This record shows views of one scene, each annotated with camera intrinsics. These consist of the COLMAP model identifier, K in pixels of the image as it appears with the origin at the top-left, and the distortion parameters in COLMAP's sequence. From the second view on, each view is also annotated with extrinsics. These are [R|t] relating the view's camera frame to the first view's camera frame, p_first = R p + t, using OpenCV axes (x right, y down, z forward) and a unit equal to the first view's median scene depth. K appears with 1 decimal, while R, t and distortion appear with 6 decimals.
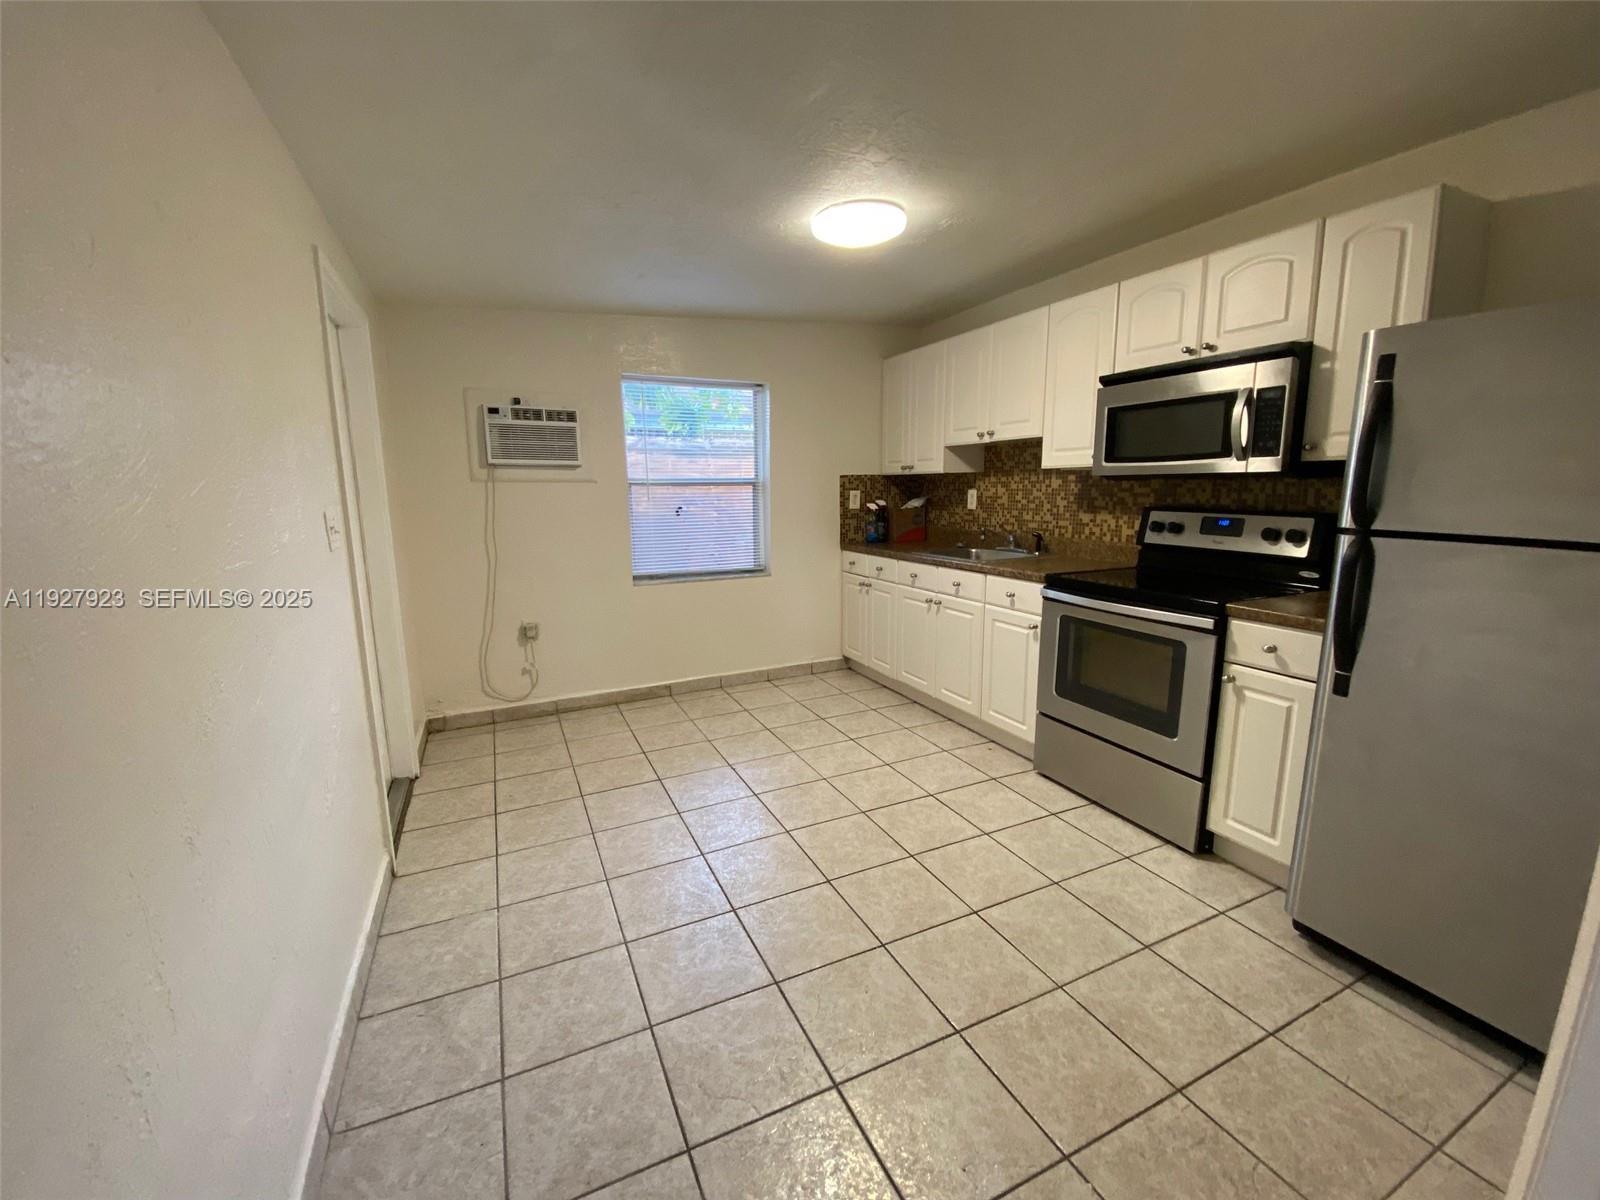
lens RADIAL K [[643.1, 0, 793.0], [0, 643.1, 601.3], [0, 0, 1]] dist [0.042109, -0.033176]
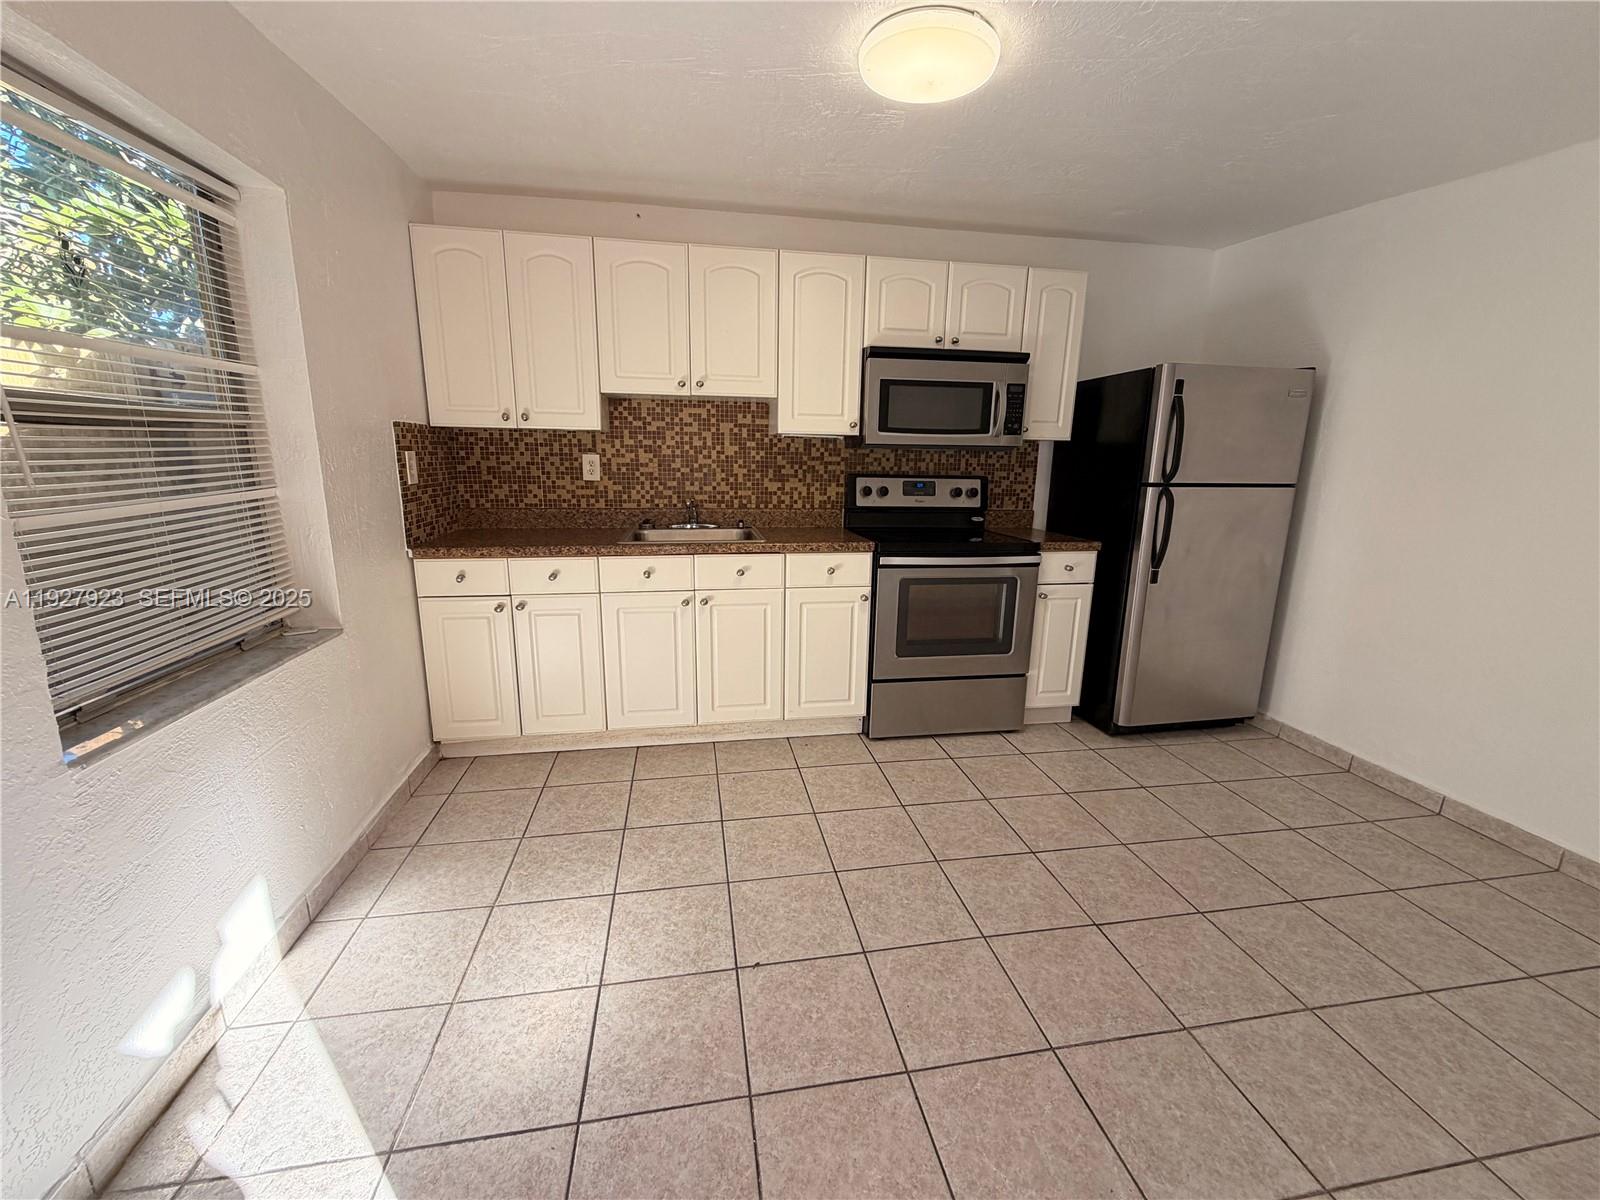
lens RADIAL K [[636.7, 0, 800.0], [0, 636.7, 600.0], [0, 0, 1]] dist [0.001003, 0.000040]
pose [[0.255862, -0.195446, 0.946750, -0.470145], [0.154897, 0.974984, 0.159413, -0.106173], [-0.954223, 0.105861, 0.279735, 0.695254]]
